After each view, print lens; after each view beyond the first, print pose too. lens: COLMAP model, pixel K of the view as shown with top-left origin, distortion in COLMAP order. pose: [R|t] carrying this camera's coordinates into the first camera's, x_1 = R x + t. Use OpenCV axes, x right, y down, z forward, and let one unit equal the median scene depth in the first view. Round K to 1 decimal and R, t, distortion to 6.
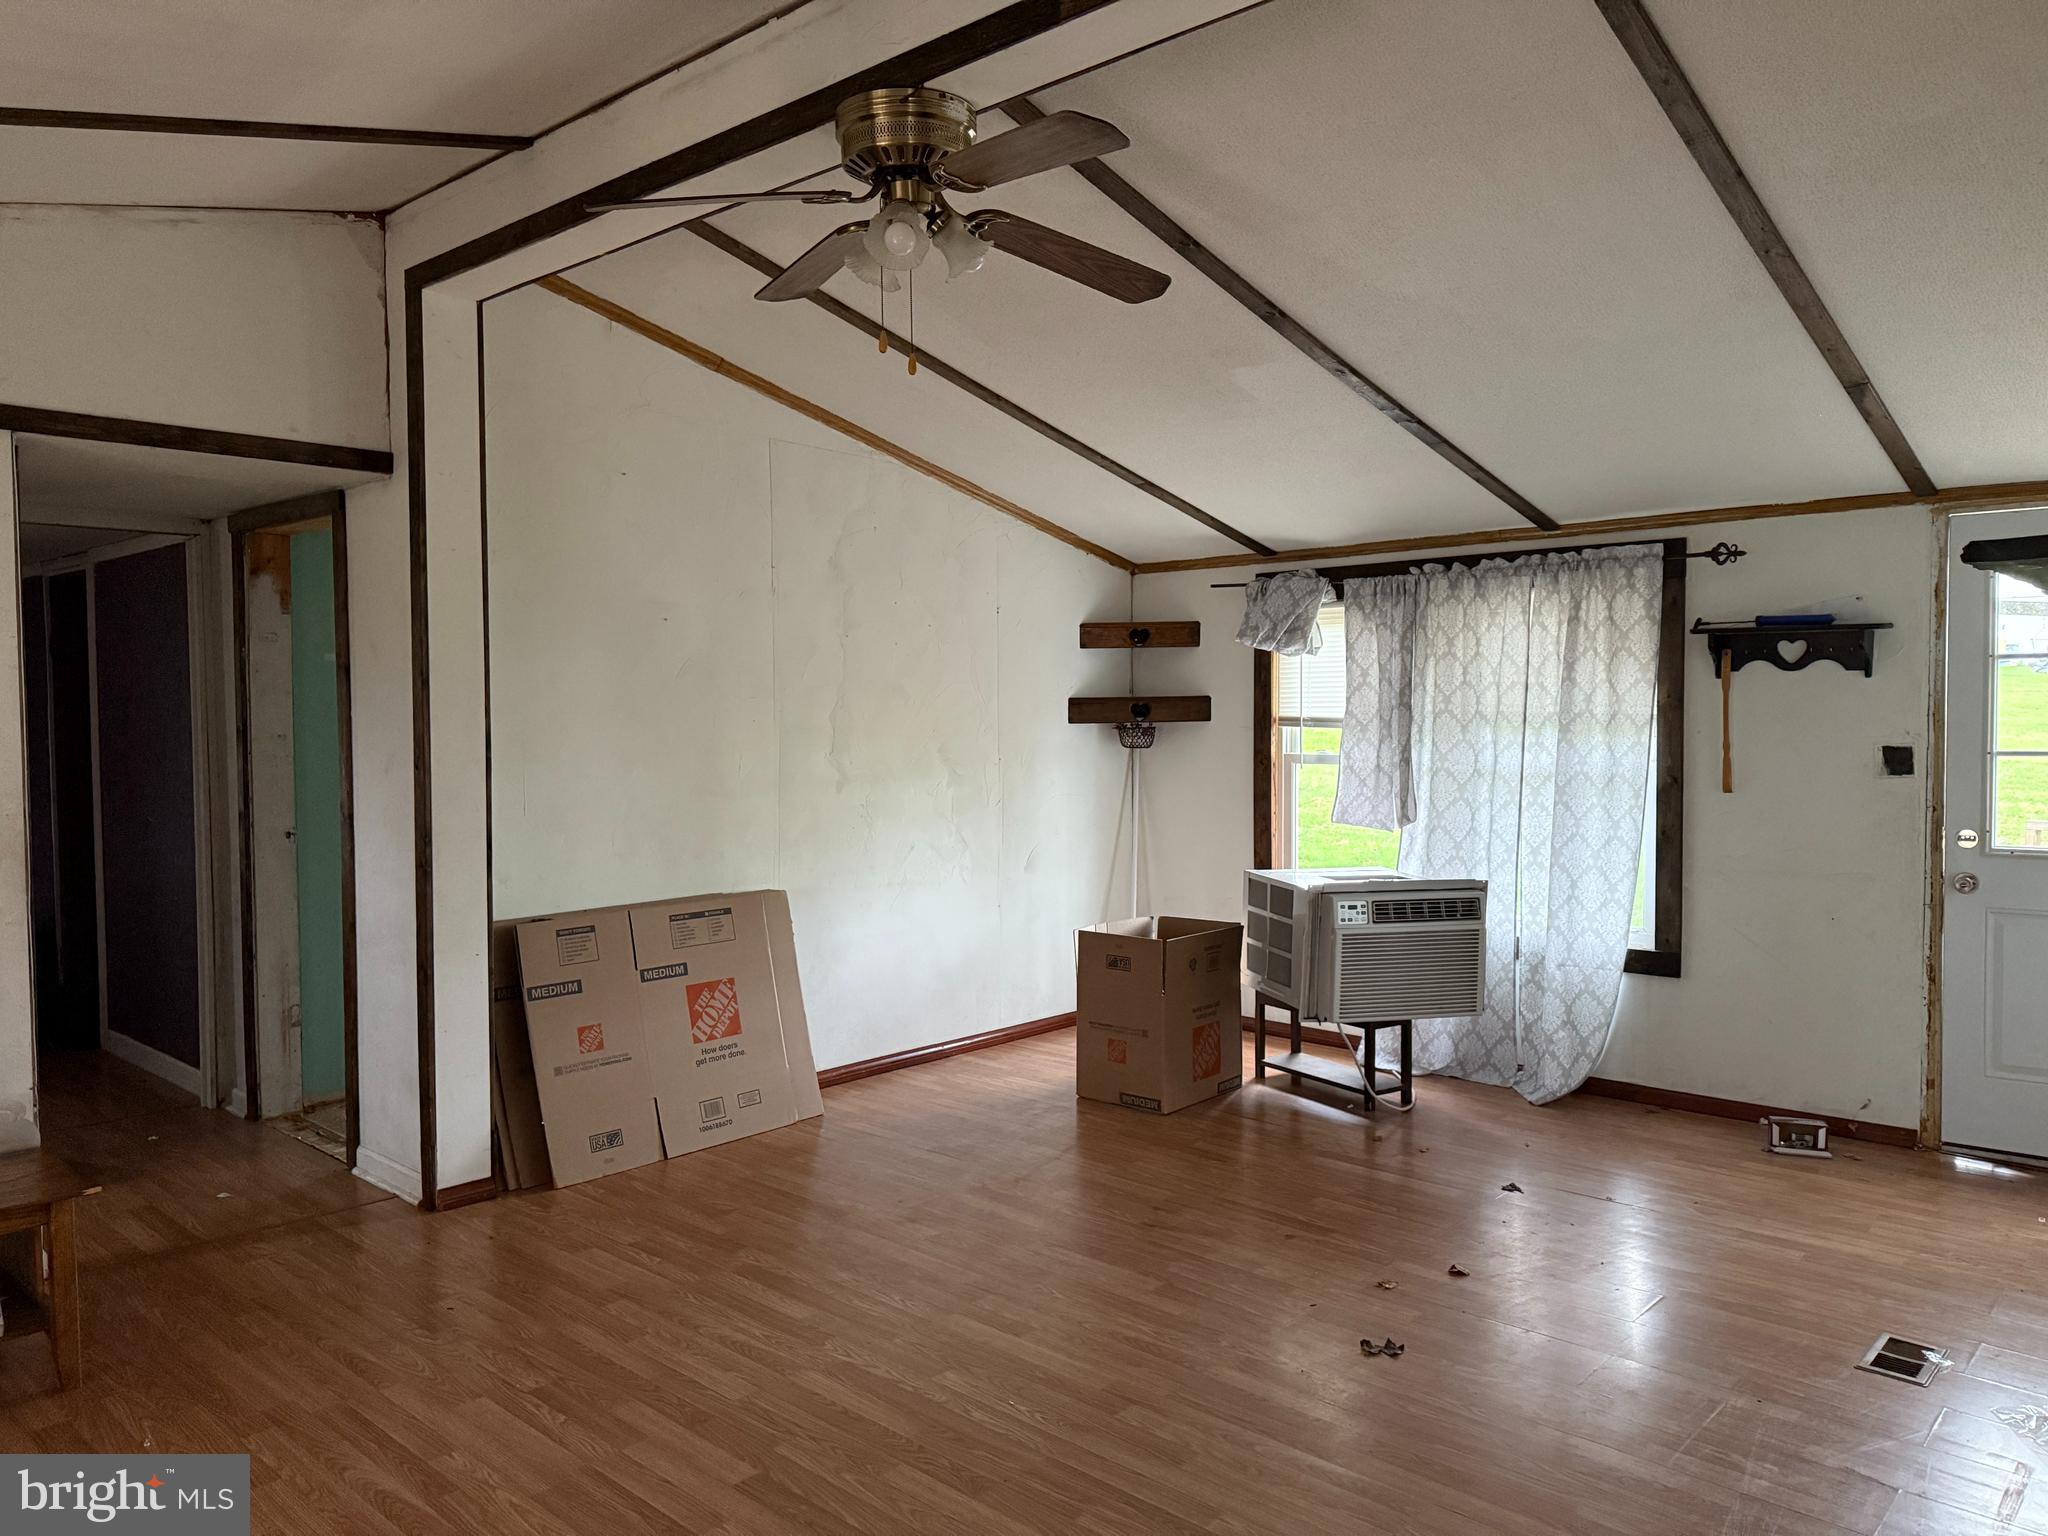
lens RADIAL K [[1433.2, 0, 1024.0], [0, 1433.2, 768.0], [0, 0, 1]] dist [0.105864, -0.138226]
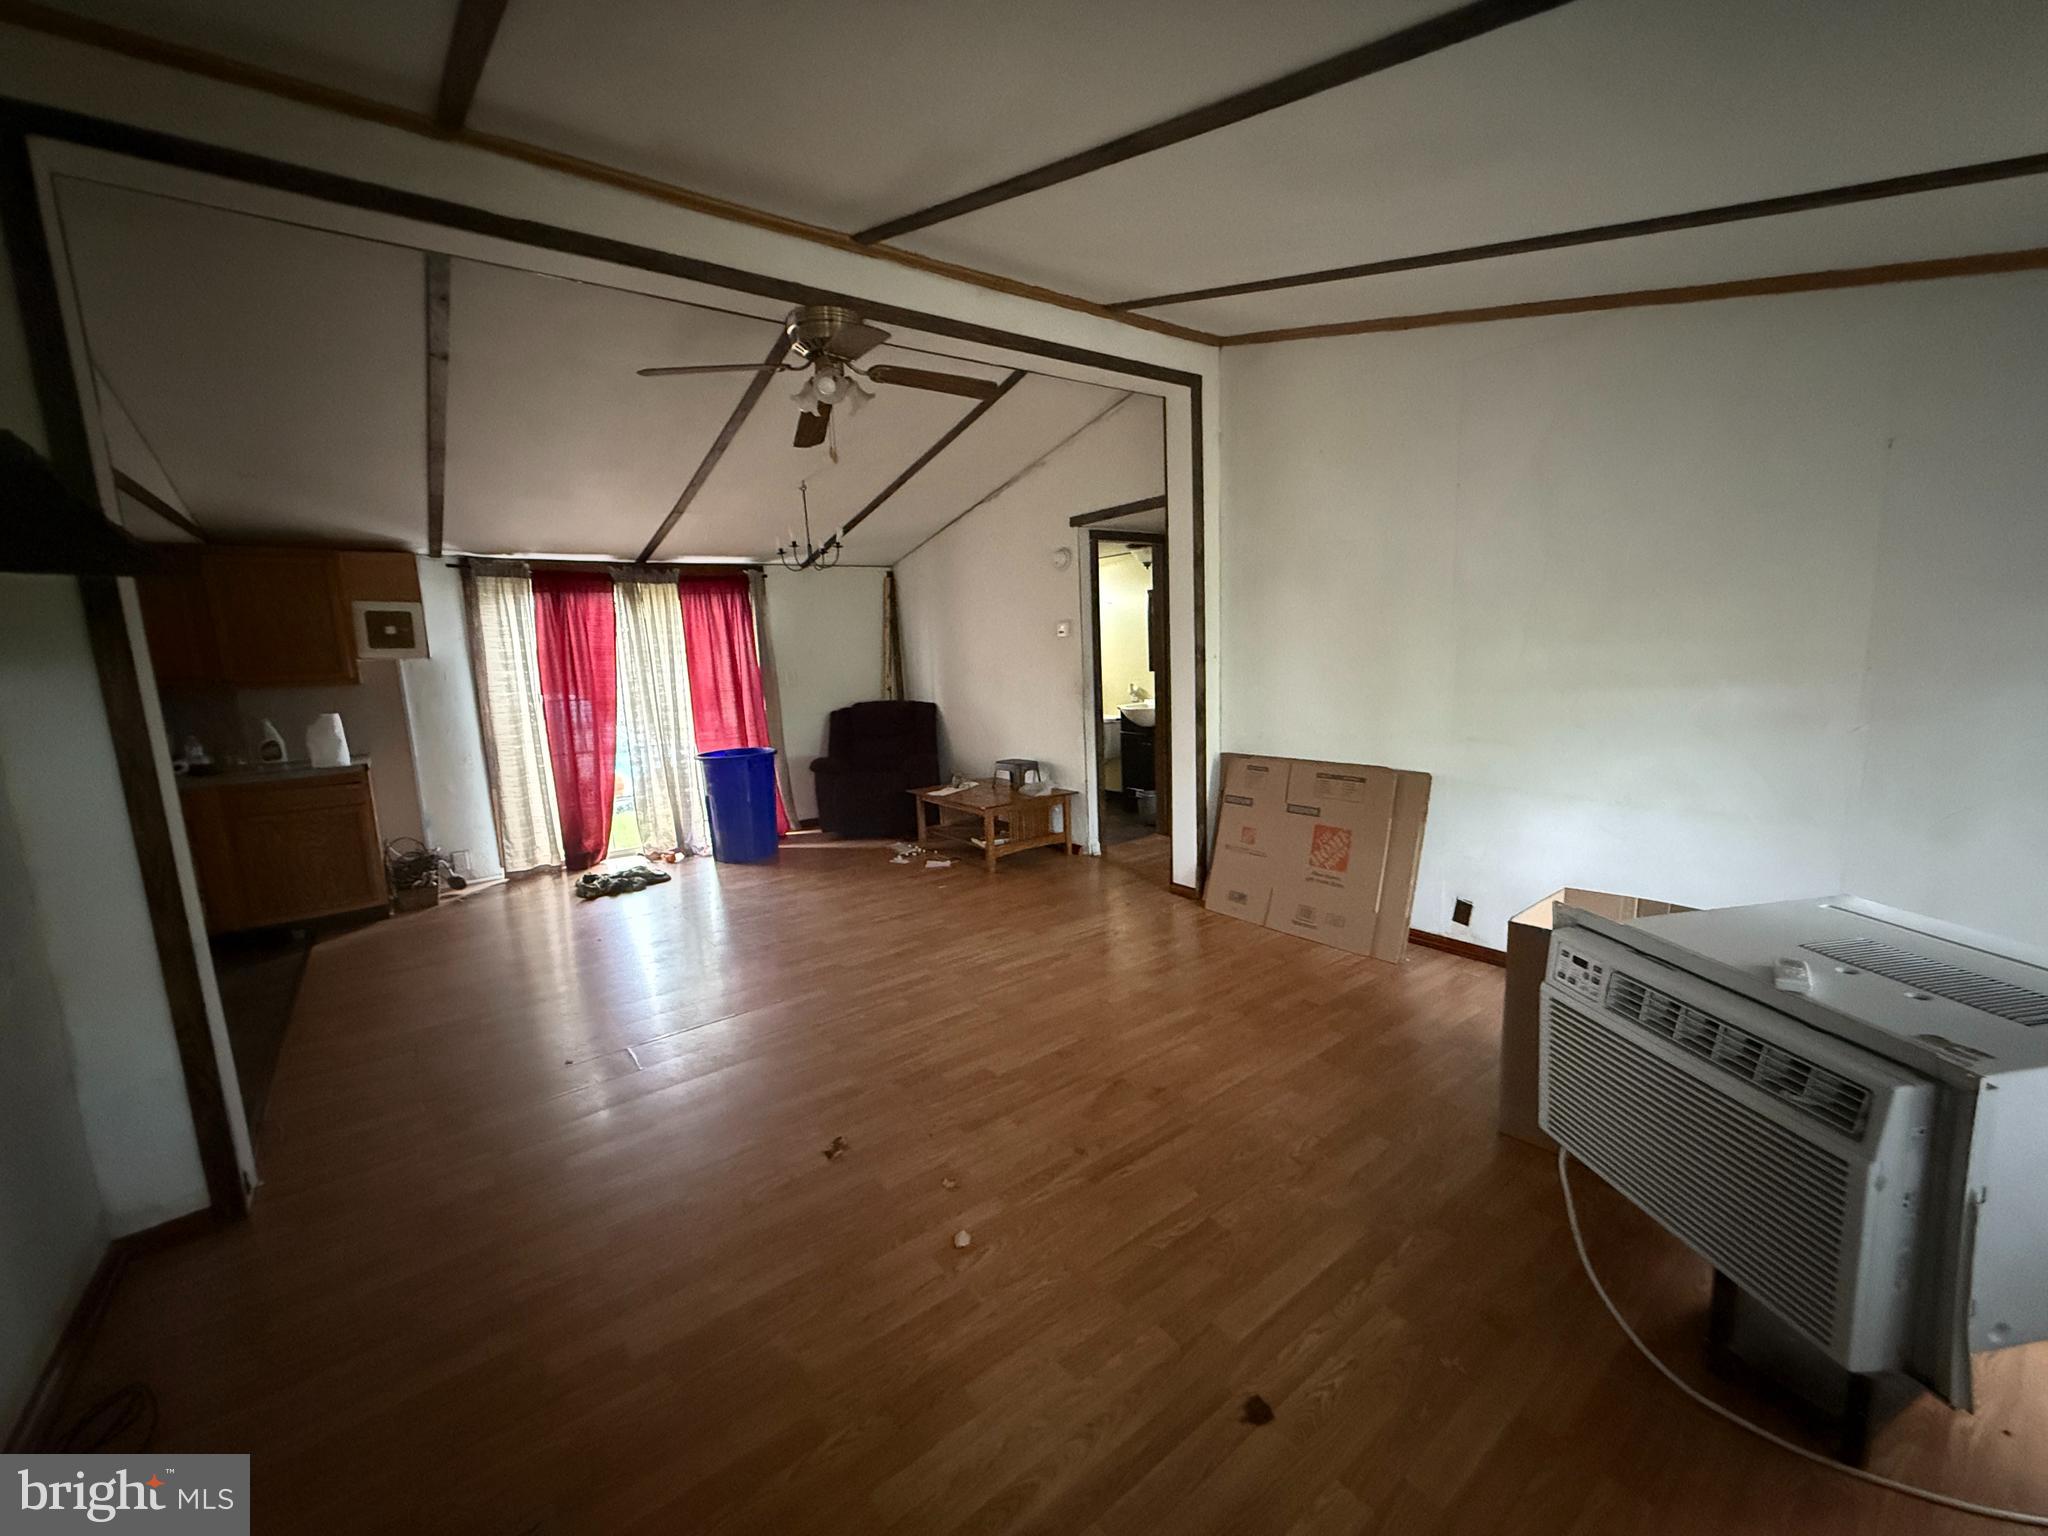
lens RADIAL K [[816.0, 0, 1050.5], [0, 816.0, 768.5], [0, 0, 1]] dist [-0.015429, -0.000152]
pose [[-0.161429, 0.154680, -0.974687, 0.567056], [-0.009781, 0.987341, 0.158308, -0.024494], [0.986836, 0.035089, -0.157872, 0.869220]]
